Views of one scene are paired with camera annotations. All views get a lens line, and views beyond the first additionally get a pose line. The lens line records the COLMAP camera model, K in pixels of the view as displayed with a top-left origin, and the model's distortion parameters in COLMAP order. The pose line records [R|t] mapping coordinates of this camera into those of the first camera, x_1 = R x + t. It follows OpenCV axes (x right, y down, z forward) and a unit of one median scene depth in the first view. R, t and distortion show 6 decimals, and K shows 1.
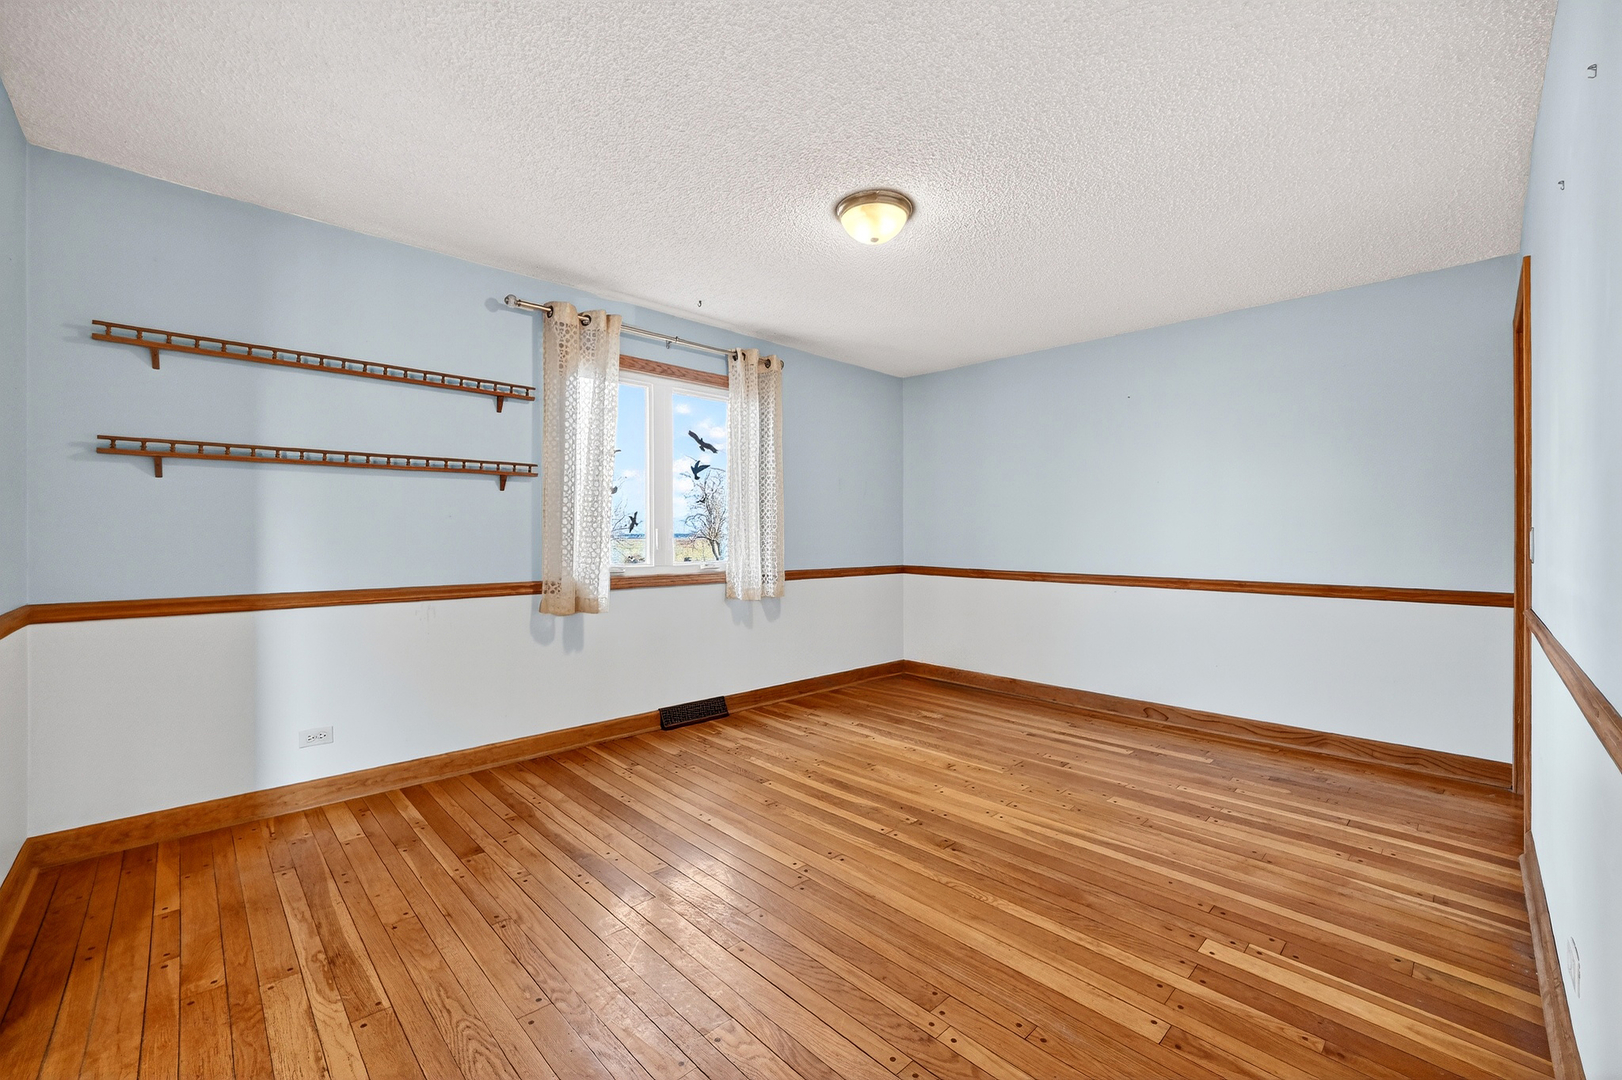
lens RADIAL K [[657.4, 0, 814.9], [0, 657.4, 529.1], [0, 0, 1]] dist [-0.029407, 0.006494]
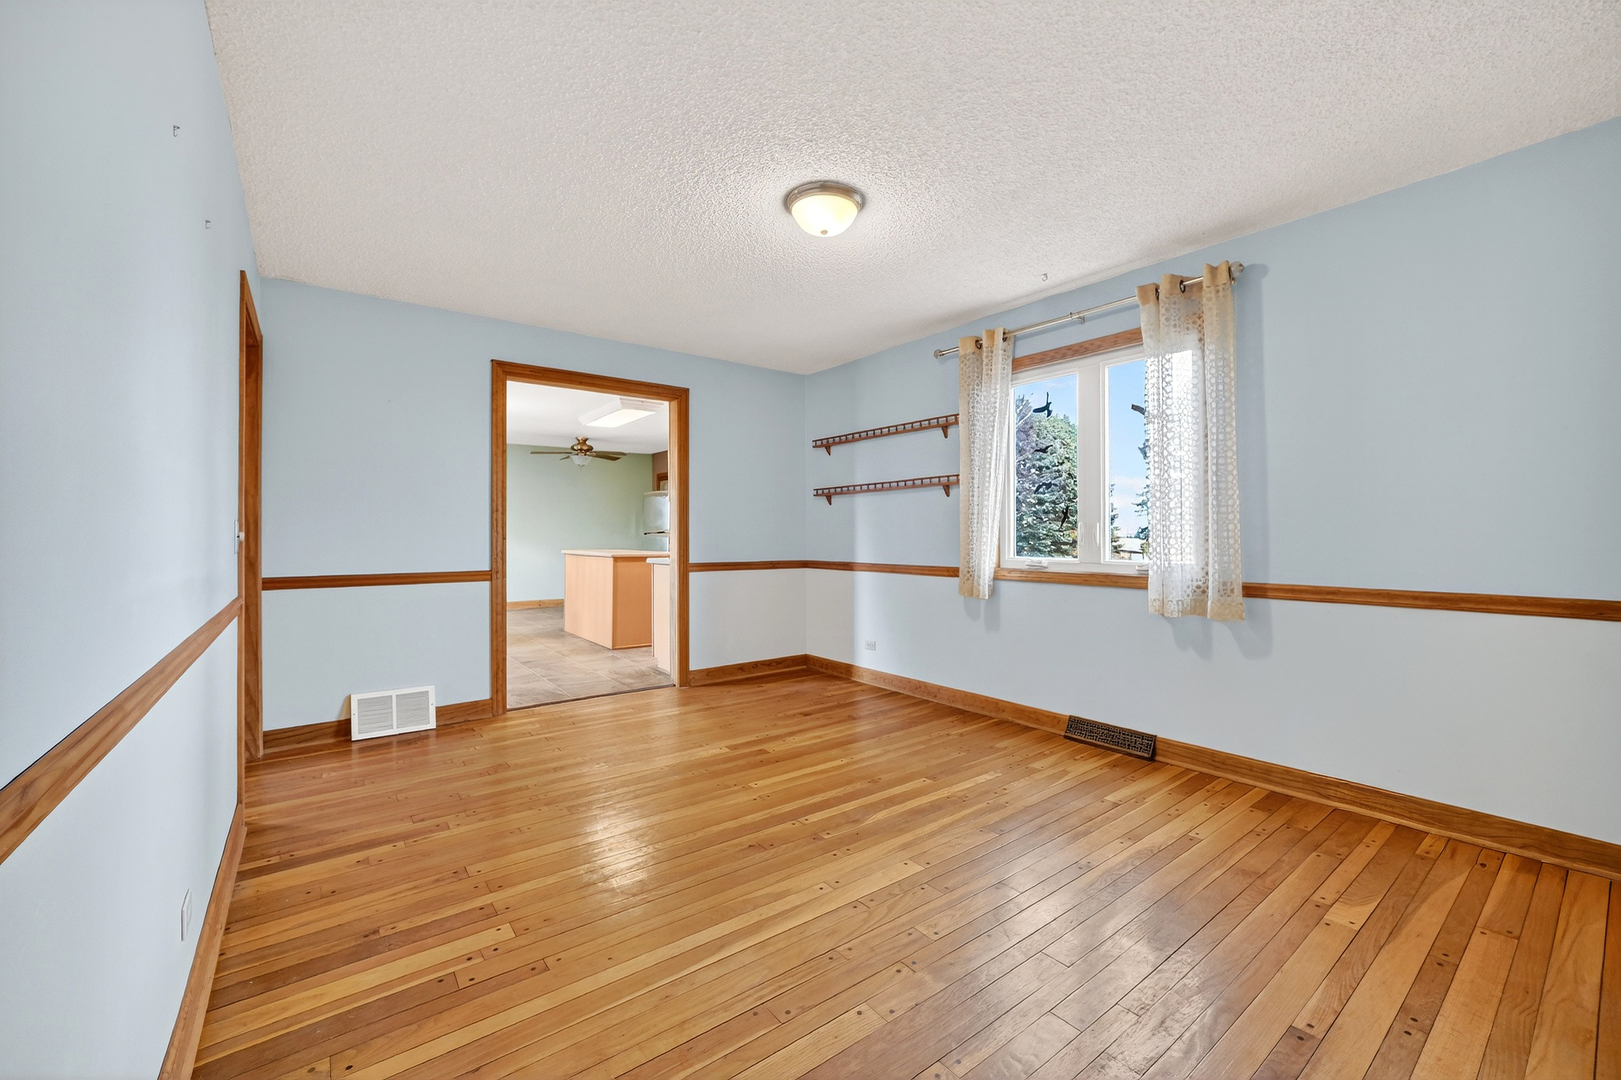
lens RADIAL K [[657.0, 0, 814.4], [0, 657.0, 529.1], [0, 0, 1]] dist [-0.029407, 0.006494]
pose [[-0.114013, -0.009608, -0.993433, 0.932445], [0.011212, 0.999877, -0.010957, 0.018682], [0.993416, -0.012388, -0.113891, 0.952035]]
